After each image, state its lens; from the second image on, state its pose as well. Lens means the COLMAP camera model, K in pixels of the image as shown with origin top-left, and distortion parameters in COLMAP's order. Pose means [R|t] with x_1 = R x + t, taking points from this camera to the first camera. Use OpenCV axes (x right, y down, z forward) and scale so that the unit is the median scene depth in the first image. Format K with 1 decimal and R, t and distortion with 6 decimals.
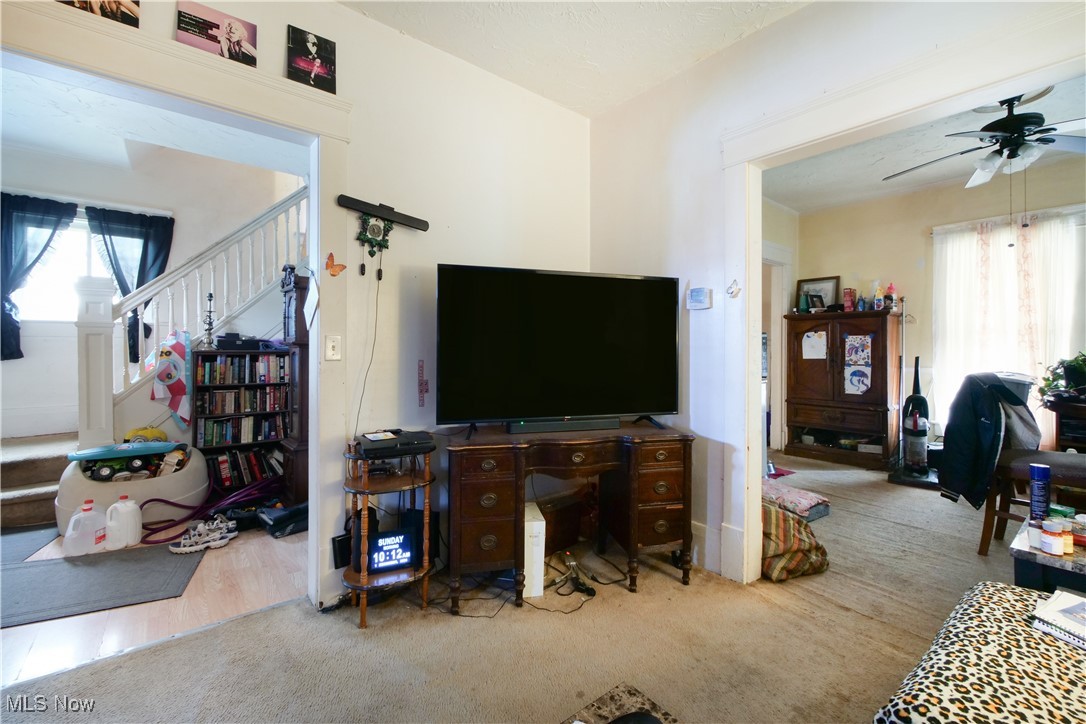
lens RADIAL K [[458.5, 0, 541.4], [0, 458.5, 345.6], [0, 0, 1]] dist [-0.000079, -0.000095]
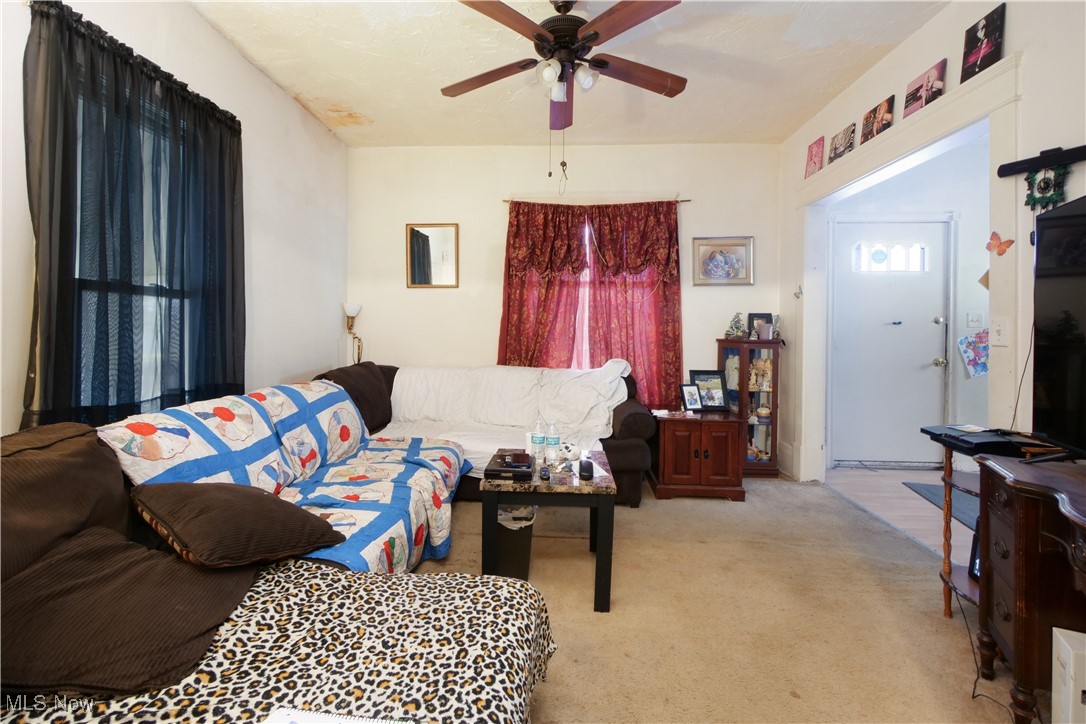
lens RADIAL K [[458.5, 0, 541.4], [0, 458.5, 345.6], [0, 0, 1]] dist [-0.000079, -0.000095]
pose [[-0.659871, 0.009421, -0.751320, 1.068823], [-0.016000, 0.999518, 0.026586, 0.026207], [0.751208, 0.029564, -0.659403, 1.146592]]
